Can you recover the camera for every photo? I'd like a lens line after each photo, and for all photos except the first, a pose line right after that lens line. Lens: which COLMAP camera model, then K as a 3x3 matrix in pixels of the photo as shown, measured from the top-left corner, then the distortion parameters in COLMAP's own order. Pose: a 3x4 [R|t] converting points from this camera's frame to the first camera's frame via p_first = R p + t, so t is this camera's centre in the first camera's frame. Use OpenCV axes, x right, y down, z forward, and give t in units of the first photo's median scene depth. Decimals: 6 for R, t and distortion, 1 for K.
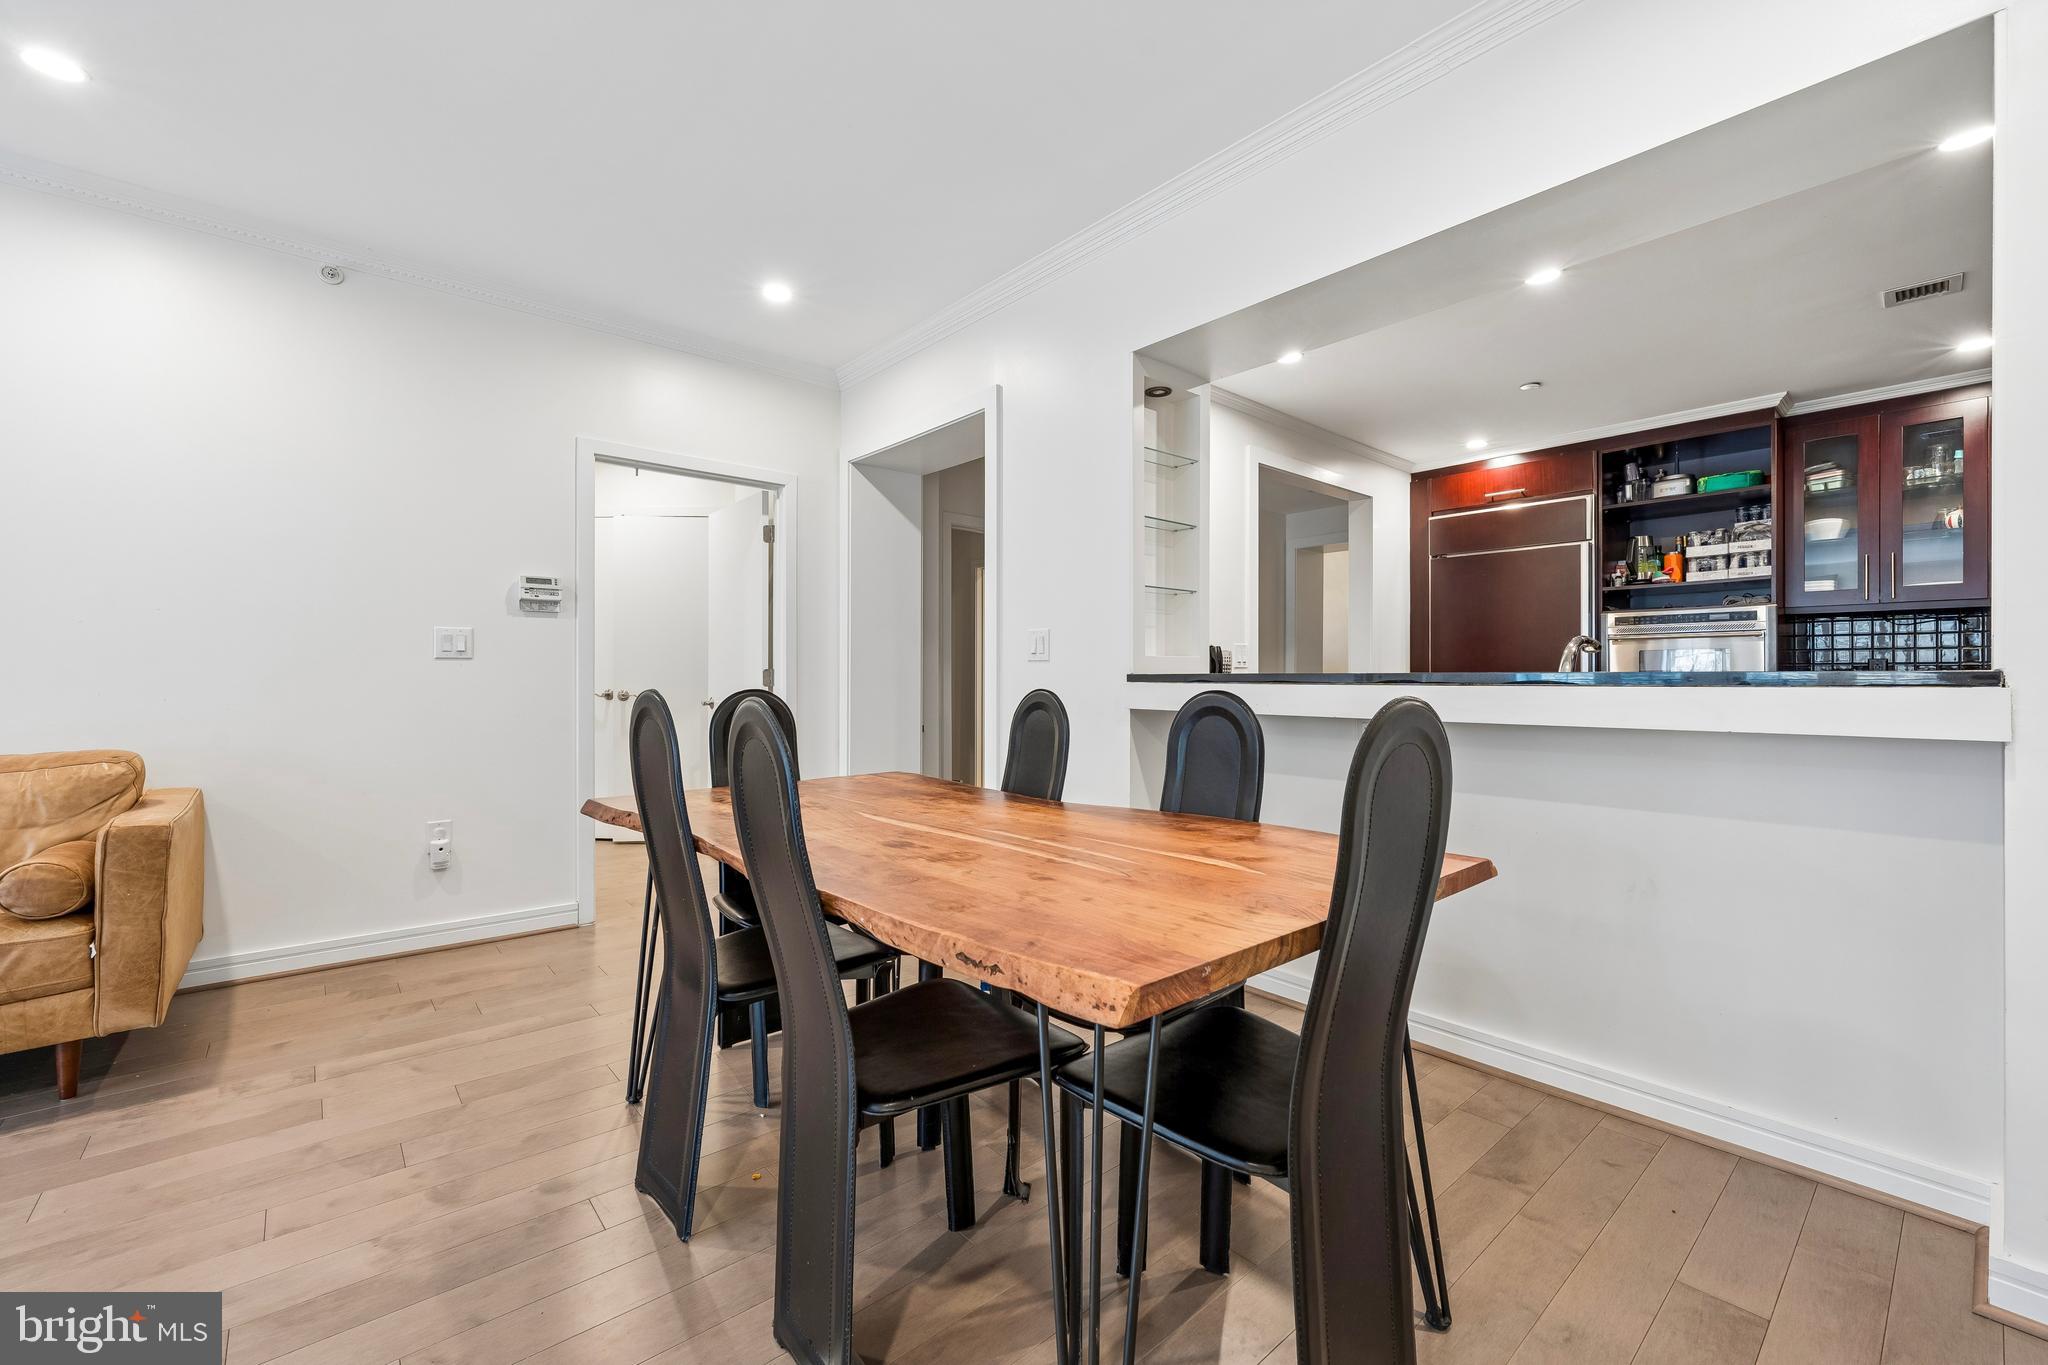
lens RADIAL K [[832.2, 0, 1024.2], [0, 832.2, 679.1], [0, 0, 1]] dist [0.000993, -0.001122]
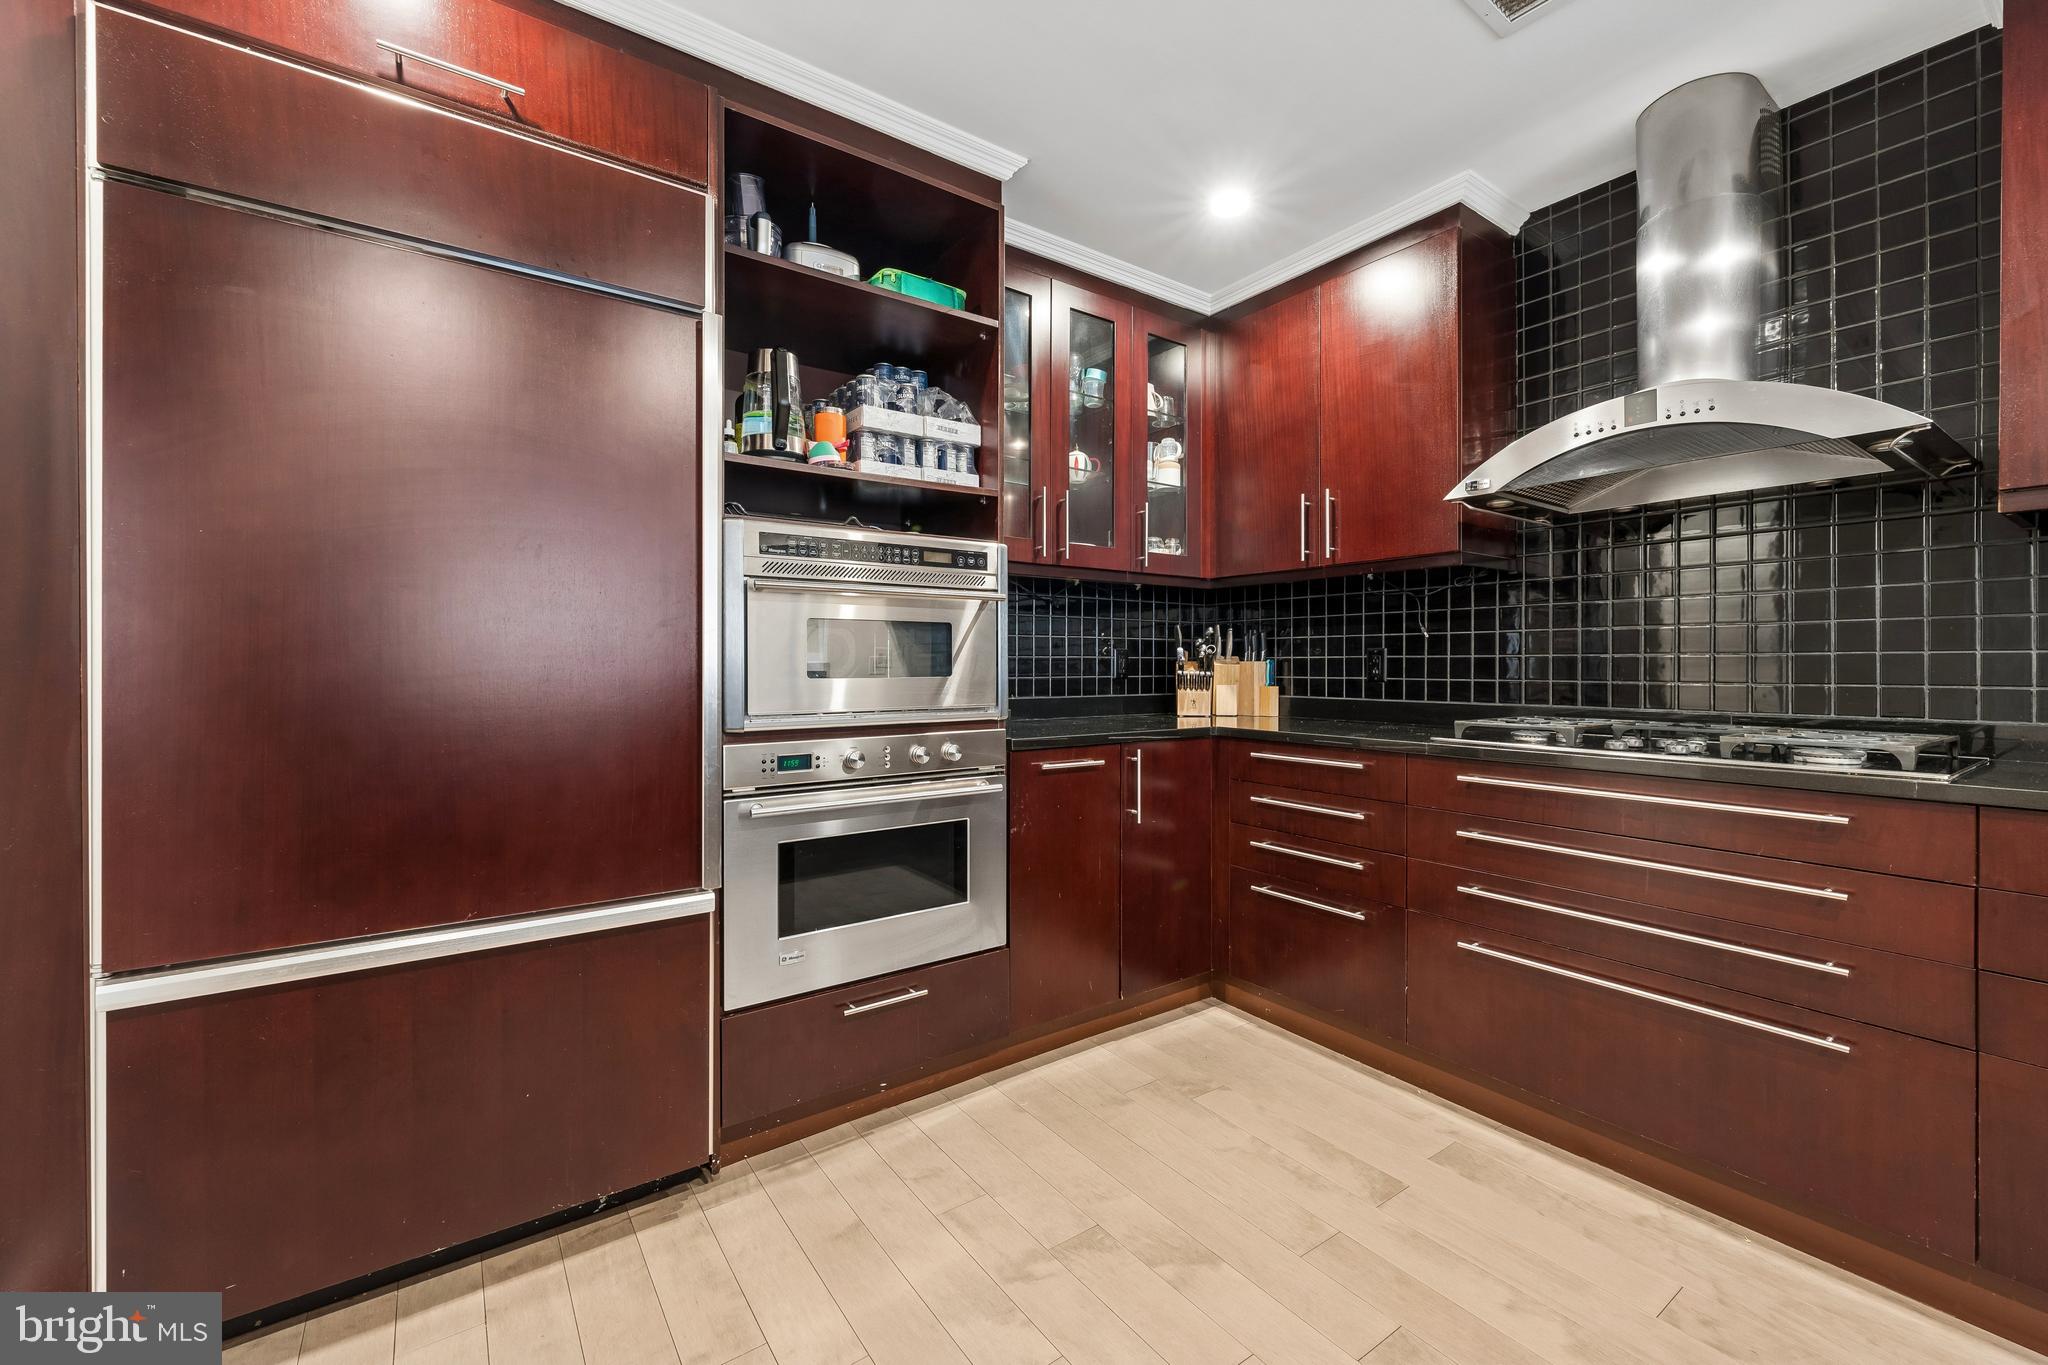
lens RADIAL K [[832.2, 0, 1023.5], [0, 832.2, 666.8], [0, 0, 1]] dist [0.000993, -0.001122]
pose [[0.100781, -0.003355, 0.994903, 0.341207], [-0.002219, 0.999991, 0.003597, -0.011042], [-0.994906, -0.002570, 0.100773, 0.880267]]
